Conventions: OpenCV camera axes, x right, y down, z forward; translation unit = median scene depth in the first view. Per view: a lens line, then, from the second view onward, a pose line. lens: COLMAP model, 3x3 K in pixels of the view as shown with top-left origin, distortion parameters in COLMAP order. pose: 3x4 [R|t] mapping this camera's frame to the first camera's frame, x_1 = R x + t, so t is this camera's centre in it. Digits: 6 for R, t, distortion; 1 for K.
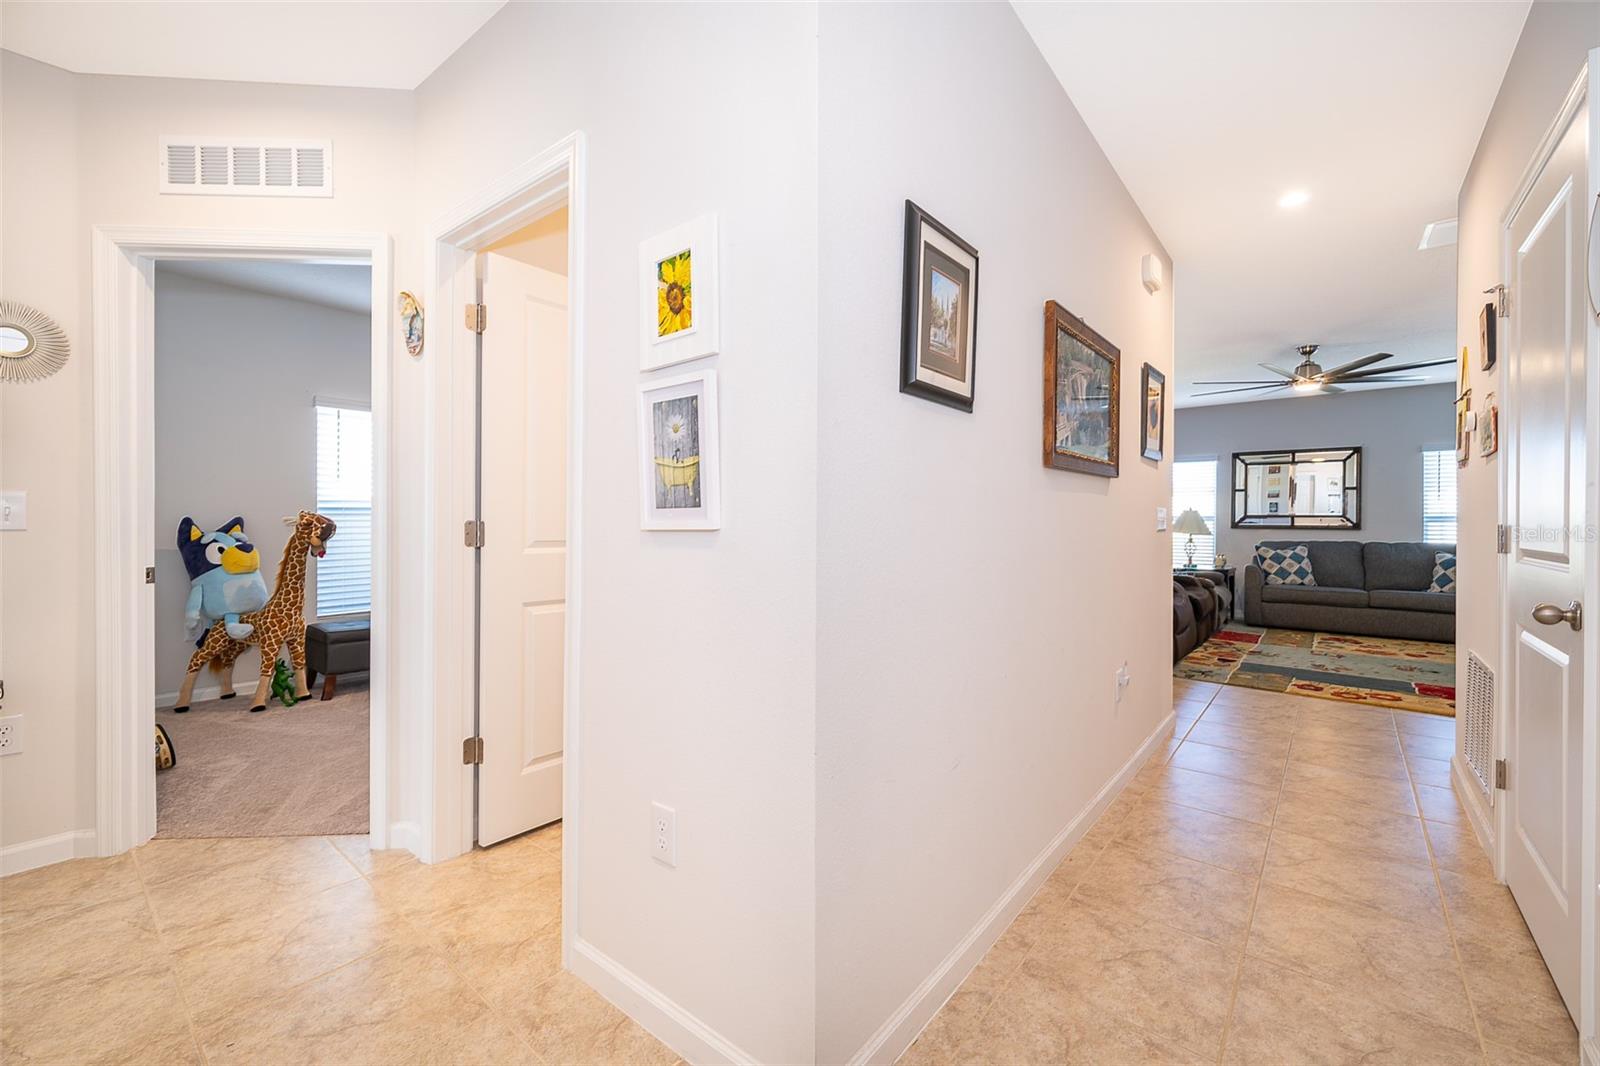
lens RADIAL K [[634.9, 0, 821.5], [0, 634.9, 521.5], [0, 0, 1]] dist [-0.002411, -0.000054]
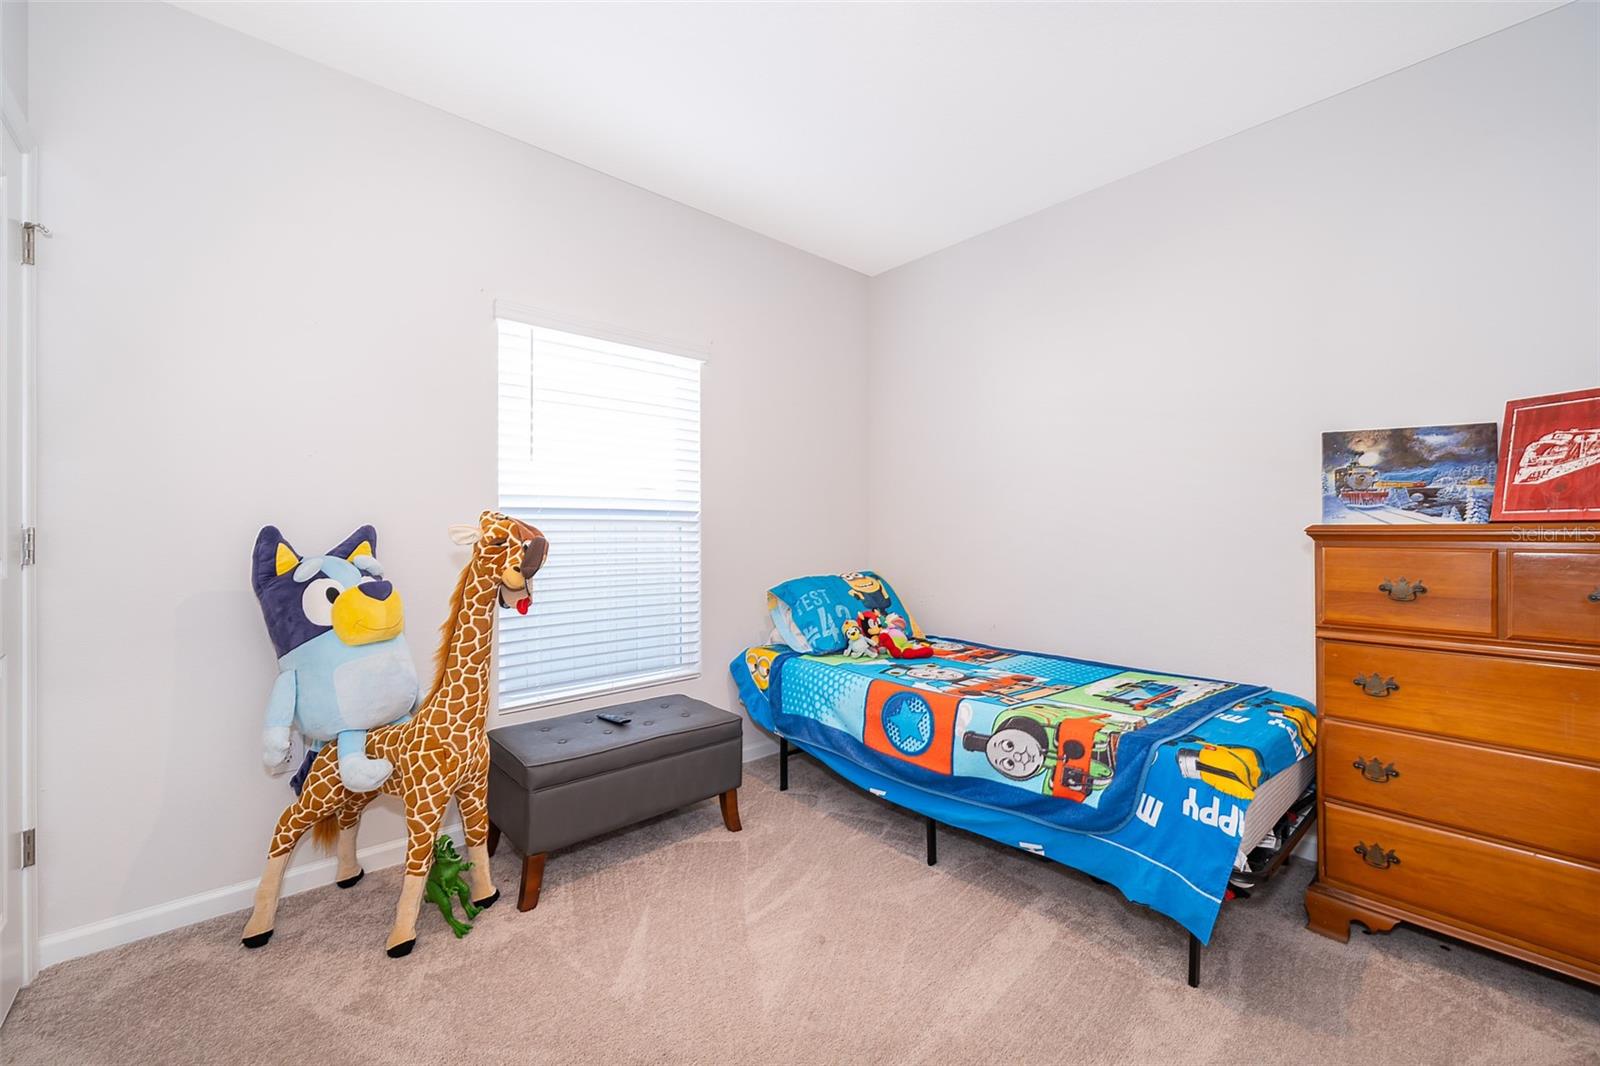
lens RADIAL K [[634.9, 0, 800.2], [0, 634.9, 530.1], [0, 0, 1]] dist [-0.002411, -0.000054]
pose [[0.984436, -0.004367, -0.175689, -0.518171], [0.004169, 0.999990, -0.001499, -0.001373], [0.175693, 0.000744, 0.984445, 0.593178]]
